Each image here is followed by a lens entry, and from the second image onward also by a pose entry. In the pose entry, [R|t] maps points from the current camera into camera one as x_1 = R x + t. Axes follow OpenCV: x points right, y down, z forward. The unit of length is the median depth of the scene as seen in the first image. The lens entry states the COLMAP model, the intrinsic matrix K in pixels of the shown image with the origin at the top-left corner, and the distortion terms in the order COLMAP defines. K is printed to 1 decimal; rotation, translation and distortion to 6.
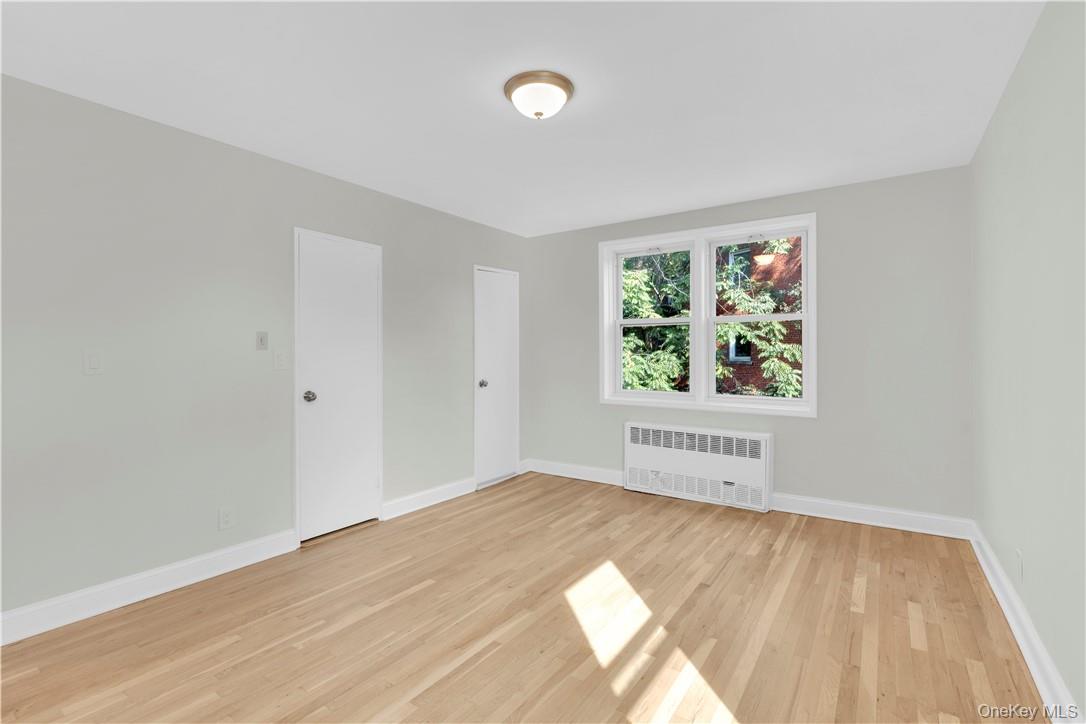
lens RADIAL K [[517.2, 0, 532.6], [0, 517.2, 358.0], [0, 0, 1]] dist [-0.001007, -0.000007]
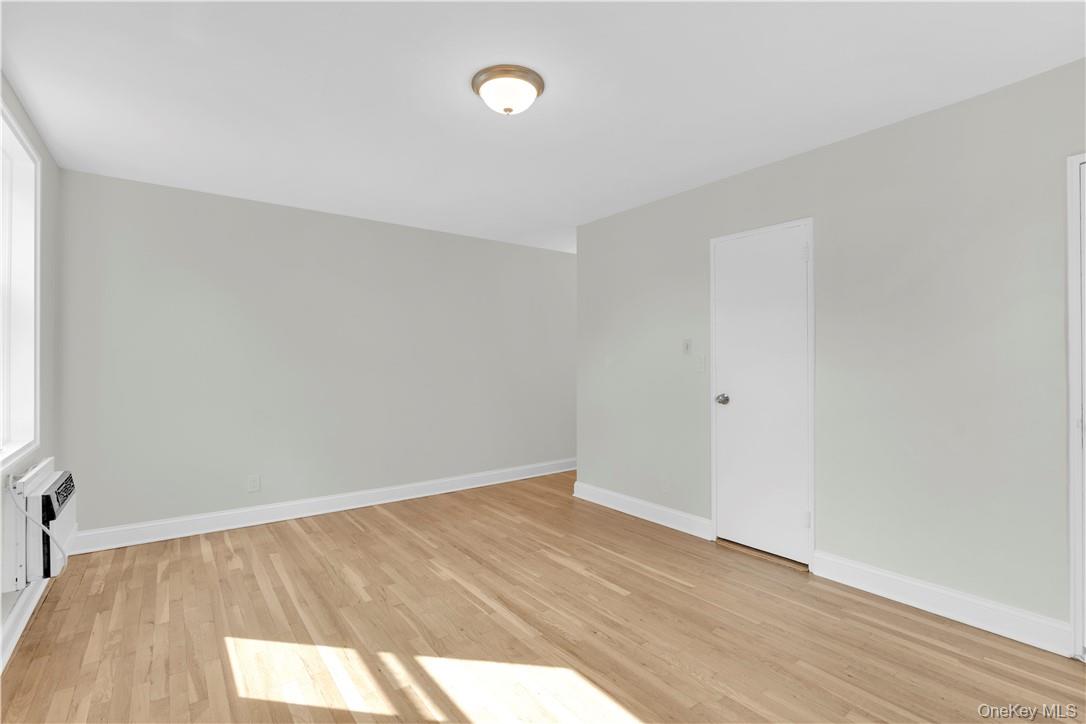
lens RADIAL K [[517.2, 0, 532.6], [0, 517.2, 358.0], [0, 0, 1]] dist [-0.001007, -0.000007]
pose [[-0.338917, 0.000046, -0.940816, 0.621966], [0.002616, 0.999996, -0.000894, -0.007049], [0.940813, -0.002764, -0.338915, 0.936448]]
